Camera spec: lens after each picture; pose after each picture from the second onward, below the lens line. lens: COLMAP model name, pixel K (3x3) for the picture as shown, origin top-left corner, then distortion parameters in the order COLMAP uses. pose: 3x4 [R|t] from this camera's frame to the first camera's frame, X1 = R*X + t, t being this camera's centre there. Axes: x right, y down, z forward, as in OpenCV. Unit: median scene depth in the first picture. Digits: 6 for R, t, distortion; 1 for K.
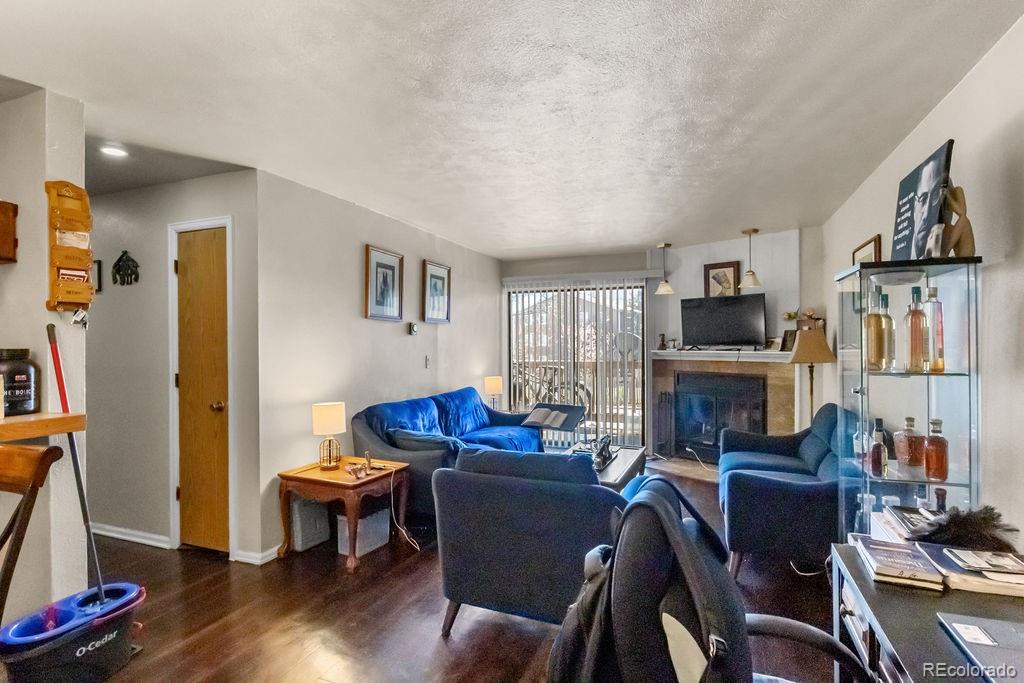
lens RADIAL K [[518.2, 0, 512.7], [0, 518.2, 338.6], [0, 0, 1]] dist [-0.007249, -0.001179]
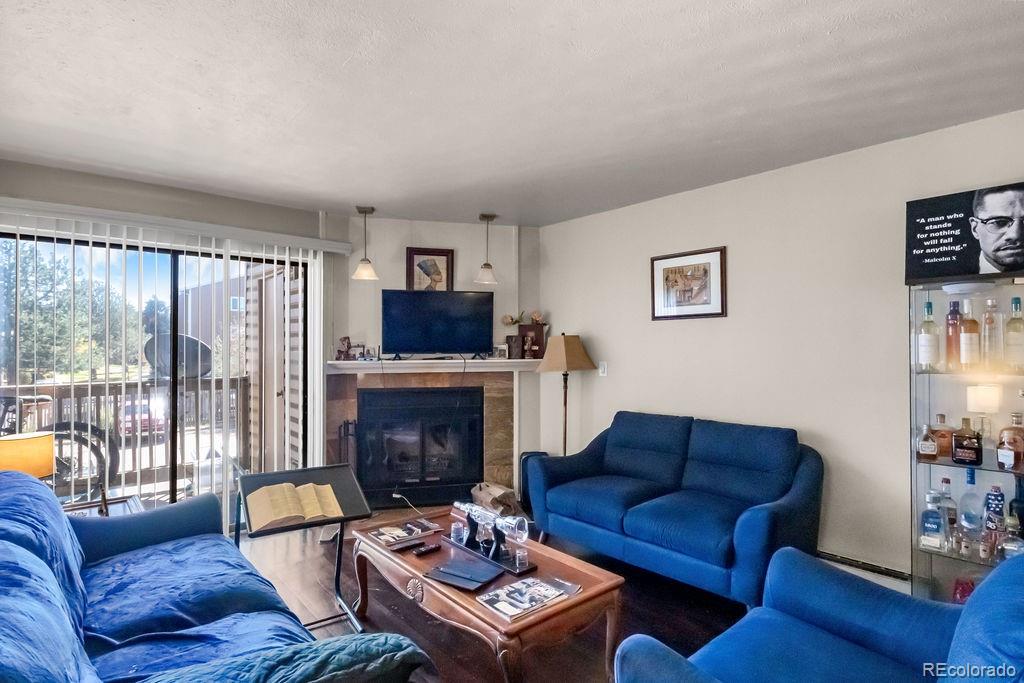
lens RADIAL K [[518.2, 0, 515.9], [0, 518.2, 347.3], [0, 0, 1]] dist [-0.007249, -0.001179]
pose [[0.460042, 0.009812, 0.887843, -0.234227], [-0.003081, 0.999951, -0.009454, 0.011342], [-0.887892, 0.001614, 0.460050, 0.515327]]
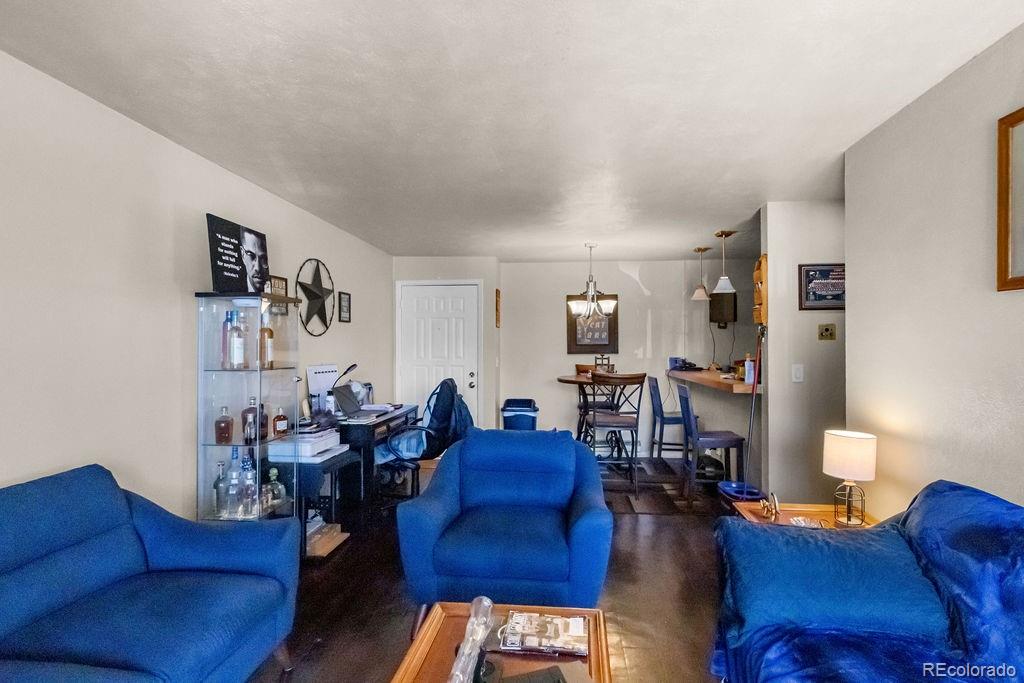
lens RADIAL K [[518.2, 0, 517.6], [0, 518.2, 344.8], [0, 0, 1]] dist [-0.007249, -0.001179]
pose [[-0.964021, 0.005440, -0.265772, 0.033202], [0.006546, 0.999973, -0.003275, 0.007438], [0.265747, -0.004896, -0.964030, 0.809270]]
